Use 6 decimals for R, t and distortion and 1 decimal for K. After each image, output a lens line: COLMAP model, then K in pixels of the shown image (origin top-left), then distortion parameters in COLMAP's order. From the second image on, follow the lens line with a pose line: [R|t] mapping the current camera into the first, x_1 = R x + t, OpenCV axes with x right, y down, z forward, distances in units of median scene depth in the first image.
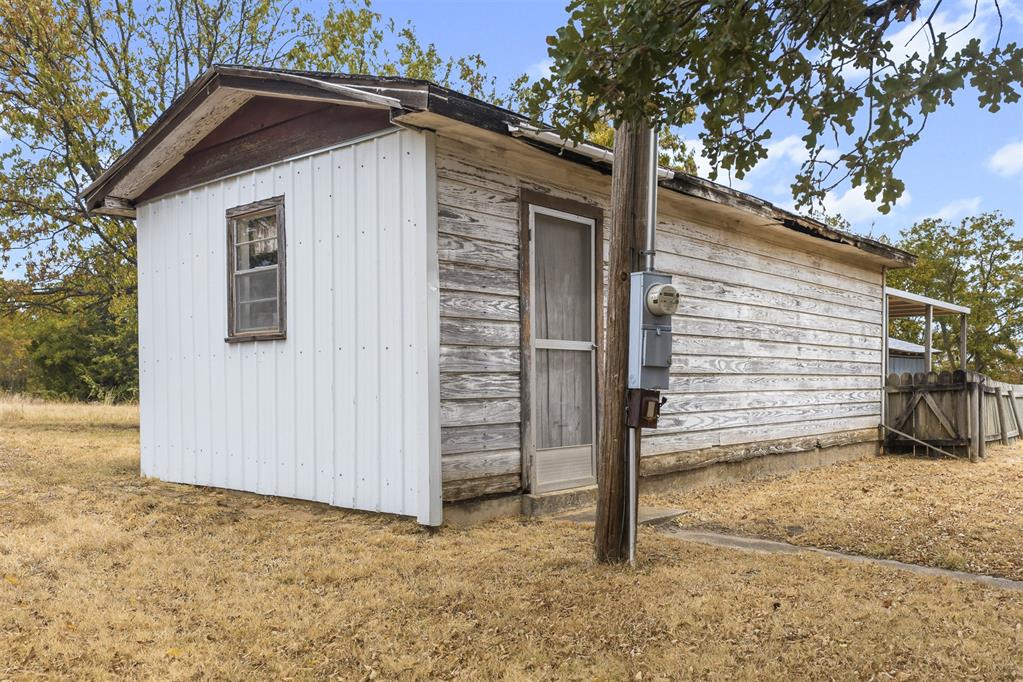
lens RADIAL K [[858.3, 0, 486.2], [0, 858.3, 386.0], [0, 0, 1]] dist [-0.003562, -0.000233]
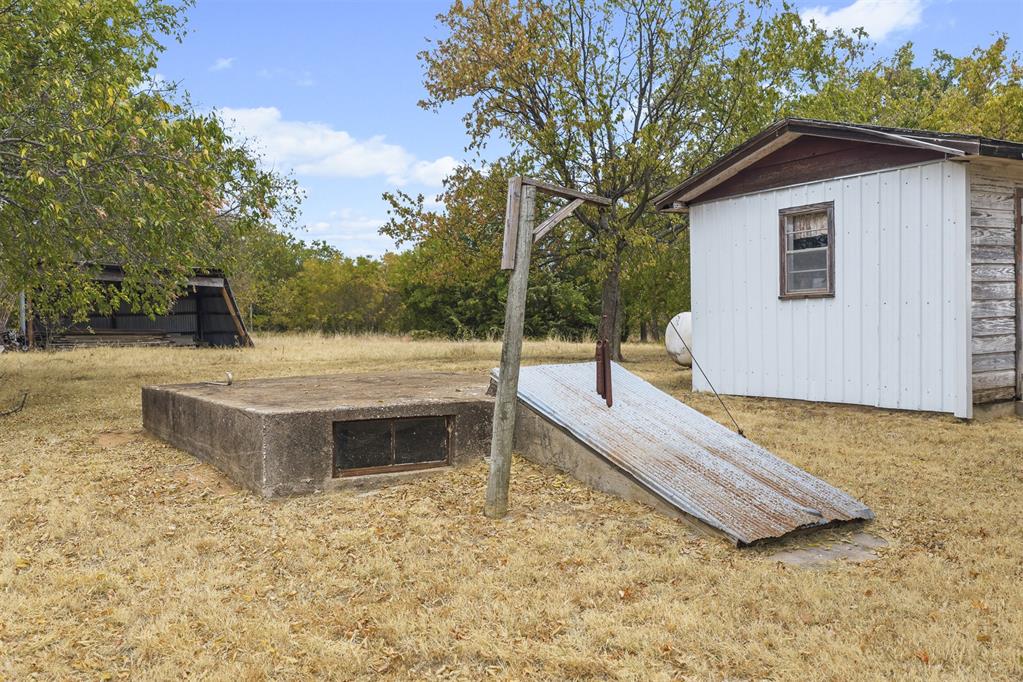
lens RADIAL K [[858.3, 0, 513.7], [0, 858.3, 340.9], [0, 0, 1]] dist [-0.003562, -0.000233]
pose [[0.956572, -0.012085, -0.291247, -0.353892], [0.019313, 0.999572, 0.021957, -0.022857], [0.290857, -0.026628, 0.956396, -0.633146]]
